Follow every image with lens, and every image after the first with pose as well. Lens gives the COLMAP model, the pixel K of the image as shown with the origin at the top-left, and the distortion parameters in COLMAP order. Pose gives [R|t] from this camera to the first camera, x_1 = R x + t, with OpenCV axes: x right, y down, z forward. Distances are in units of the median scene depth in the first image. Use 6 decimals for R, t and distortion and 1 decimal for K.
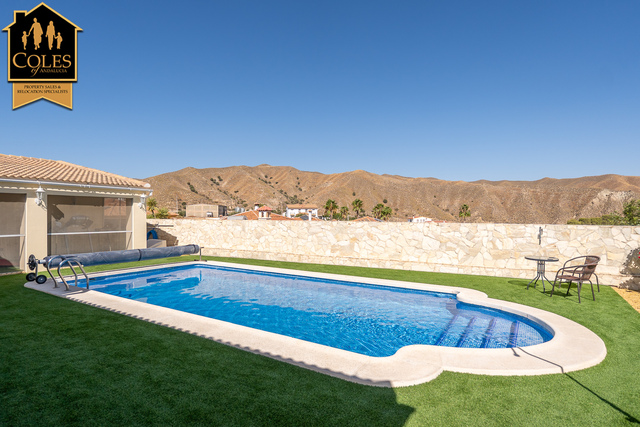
lens RADIAL K [[344.8, 0, 319.6], [0, 344.8, 215.0], [0, 0, 1]] dist [-0.009218, -0.000697]
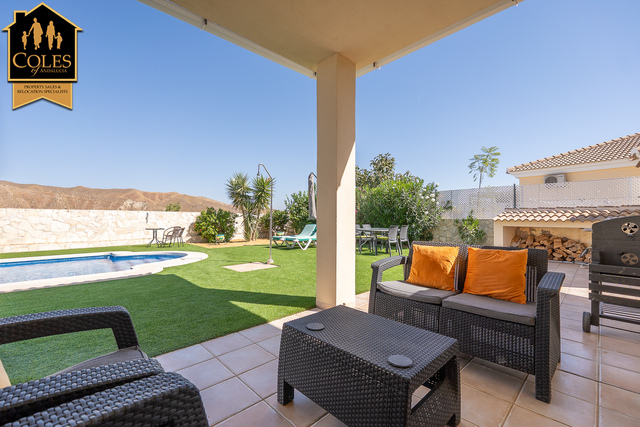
lens RADIAL K [[270.1, 0, 320.2], [0, 270.1, 215.2], [0, 0, 1]] dist [-0.010648, 0.000028]
pose [[0.250639, 0.007722, 0.968050, -0.316917], [0.005138, 0.999943, -0.009307, 0.049677], [-0.968067, 0.007307, 0.250585, -0.107986]]
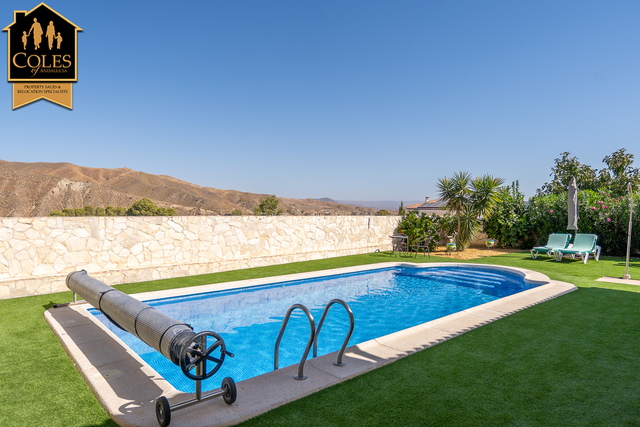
lens RADIAL K [[397.7, 0, 318.5], [0, 397.7, 212.5], [0, 0, 1]] dist [-0.004125, -0.001102]
pose [[0.279693, -0.008426, 0.960053, -0.826222], [-0.009981, 0.999882, 0.011684, -0.003539], [-0.960038, -0.012850, 0.279576, 0.563500]]
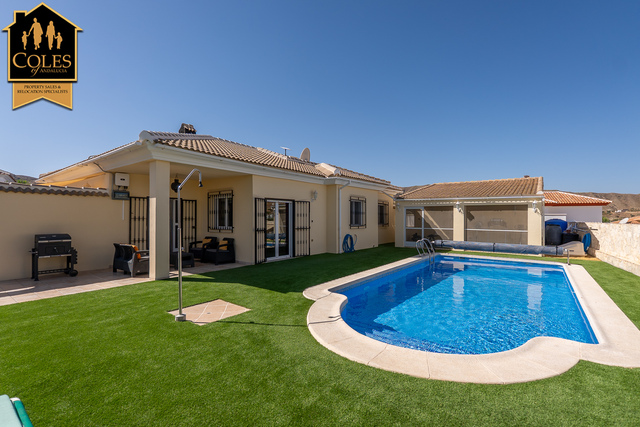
lens RADIAL K [[294.0, 0, 319.2], [0, 294.0, 215.5], [0, 0, 1]] dist [-0.000378, 0.000006]
pose [[-0.083248, -0.010761, -0.996471, 0.634241], [-0.007956, 0.999917, -0.010133, 0.008667], [0.996497, 0.007085, -0.083327, 0.384071]]
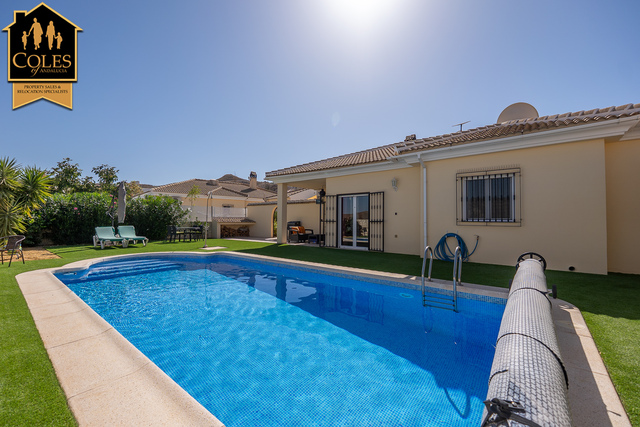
lens RADIAL K [[270.1, 0, 318.9], [0, 270.1, 217.3], [0, 0, 1]] dist [-0.010648, 0.000028]
pose [[-0.993476, -0.006367, 0.113867, -0.314603], [-0.007125, 0.999955, -0.006247, 0.037277], [-0.113823, -0.007017, -0.993476, 1.145836]]
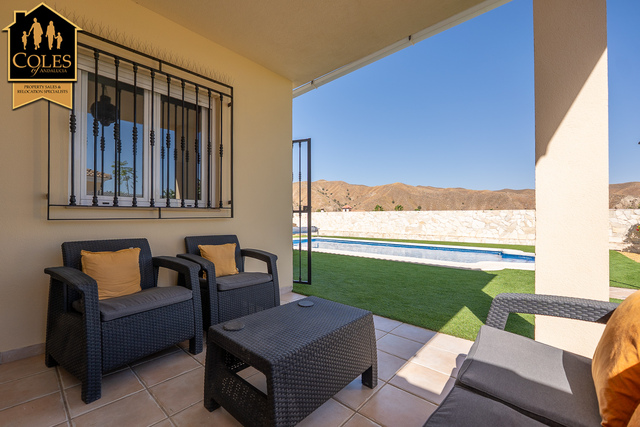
lens RADIAL K [[270.1, 0, 318.4], [0, 270.1, 215.3], [0, 0, 1]] dist [-0.010648, 0.000028]
pose [[0.985844, -0.000864, -0.167663, -0.145125], [-0.001523, 0.999899, -0.014108, 0.054050], [0.167659, 0.014163, 0.985743, -0.234330]]
